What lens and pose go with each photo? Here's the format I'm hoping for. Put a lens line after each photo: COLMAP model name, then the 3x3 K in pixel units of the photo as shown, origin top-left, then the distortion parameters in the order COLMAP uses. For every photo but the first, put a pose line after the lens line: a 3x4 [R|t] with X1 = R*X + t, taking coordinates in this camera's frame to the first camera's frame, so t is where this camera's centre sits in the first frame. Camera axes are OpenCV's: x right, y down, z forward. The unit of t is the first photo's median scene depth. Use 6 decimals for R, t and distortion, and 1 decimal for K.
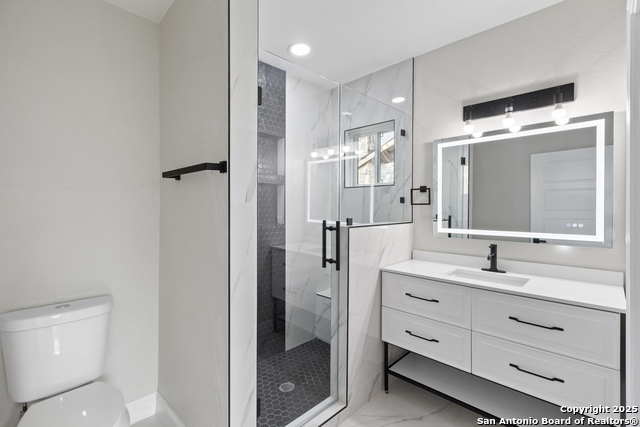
lens RADIAL K [[302.3, 0, 320.8], [0, 302.3, 211.6], [0, 0, 1]] dist [0.002592, 0.000142]
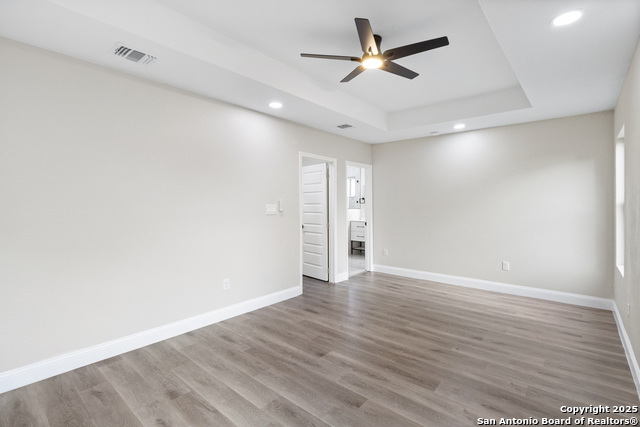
lens RADIAL K [[302.3, 0, 319.3], [0, 302.3, 209.7], [0, 0, 1]] dist [0.002592, 0.000142]
pose [[0.998084, -0.003617, 0.061765, -0.364285], [0.003317, 0.999982, 0.004959, 0.032268], [-0.061782, -0.004745, 0.998078, -2.366910]]
